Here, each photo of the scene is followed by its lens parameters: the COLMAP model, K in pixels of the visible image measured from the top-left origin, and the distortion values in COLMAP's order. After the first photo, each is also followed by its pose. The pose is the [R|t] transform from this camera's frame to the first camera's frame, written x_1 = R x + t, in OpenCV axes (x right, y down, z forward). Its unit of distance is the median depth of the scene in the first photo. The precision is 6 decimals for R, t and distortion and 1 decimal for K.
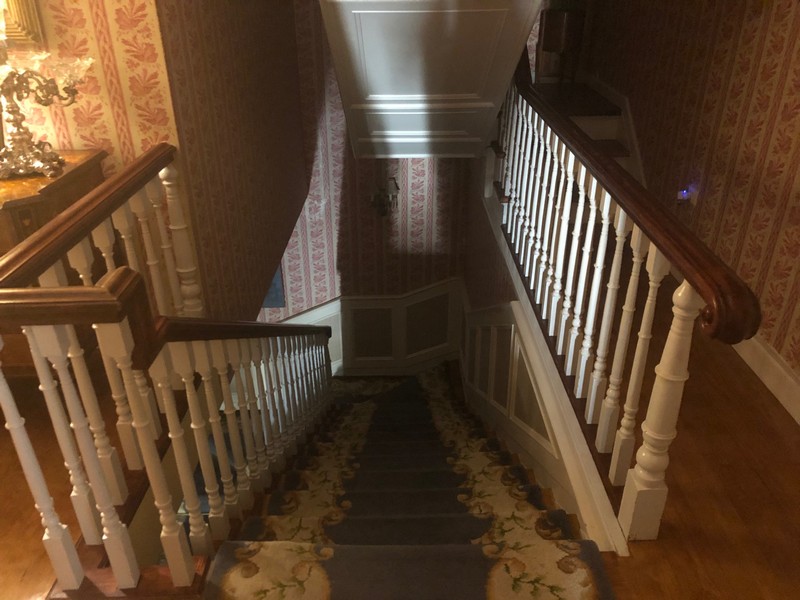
lens RADIAL K [[635.8, 0, 400.0], [0, 635.8, 300.0], [0, 0, 1]] dist [0.005543, -0.010214]
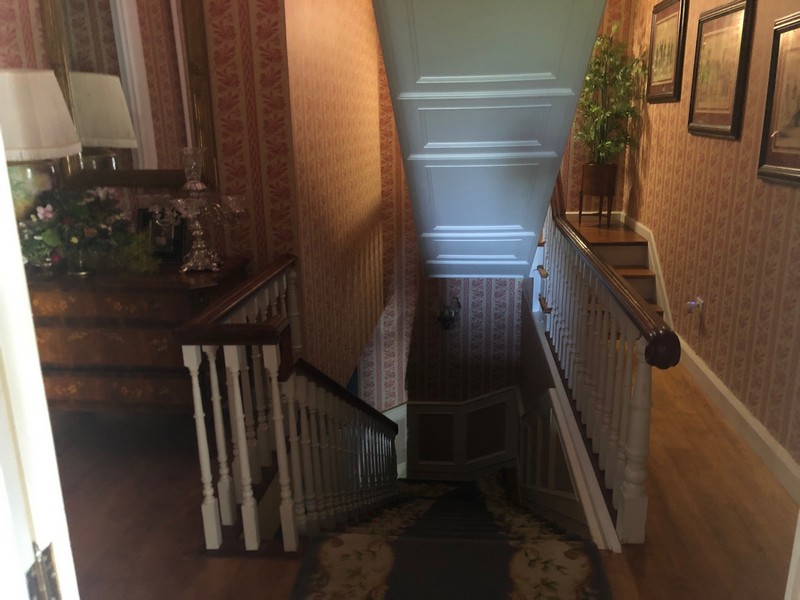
lens RADIAL K [[635.8, 0, 400.0], [0, 635.8, 300.0], [0, 0, 1]] dist [0.005543, -0.010214]
pose [[0.993957, 0.017060, -0.108440, 0.014055], [-0.039758, 0.976728, -0.210765, 0.066676], [0.102321, 0.213803, 0.971503, -0.153062]]
